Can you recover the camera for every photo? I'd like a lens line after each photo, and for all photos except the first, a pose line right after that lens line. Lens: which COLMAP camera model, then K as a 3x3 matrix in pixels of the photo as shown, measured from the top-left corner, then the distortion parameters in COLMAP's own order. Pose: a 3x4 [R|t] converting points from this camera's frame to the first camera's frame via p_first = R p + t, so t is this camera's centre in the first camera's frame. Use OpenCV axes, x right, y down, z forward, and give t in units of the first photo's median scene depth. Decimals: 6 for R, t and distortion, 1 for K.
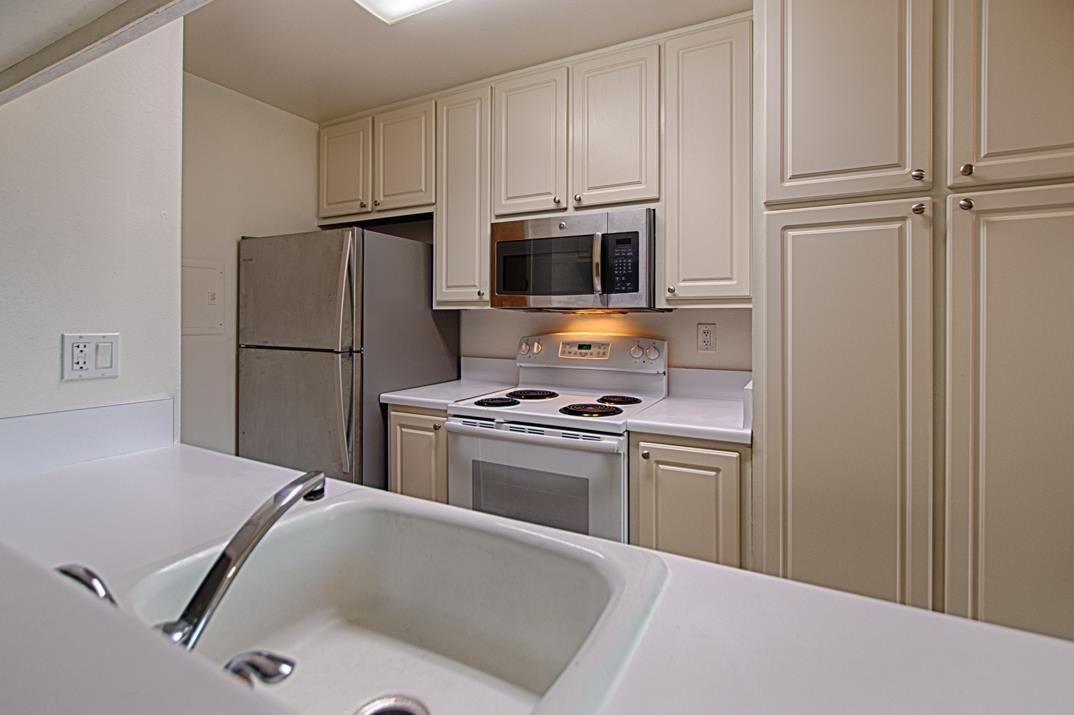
lens RADIAL K [[500.4, 0, 540.8], [0, 500.4, 319.7], [0, 0, 1]] dist [0.001139, 0.000040]
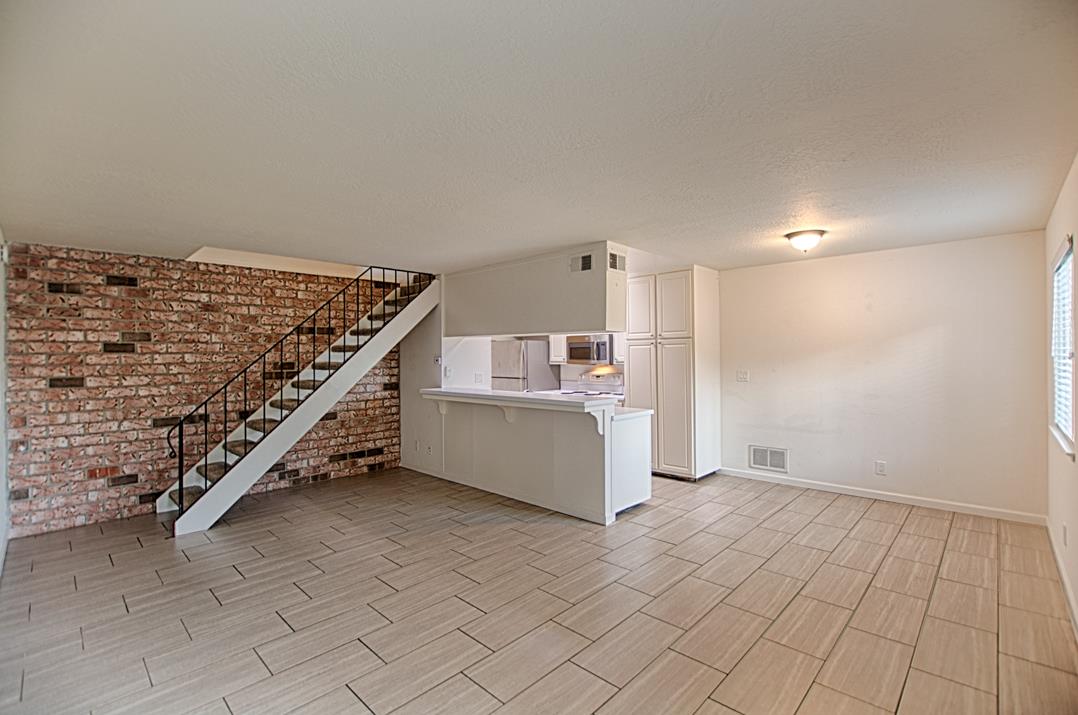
lens RADIAL K [[476.5, 0, 541.3], [0, 476.5, 356.7], [0, 0, 1]] dist [0.000037, 0.000000]
pose [[0.959780, -0.015932, -0.280300, 0.589483], [0.015606, 0.999872, -0.003395, -0.063012], [0.280318, -0.001116, 0.959907, -1.918811]]
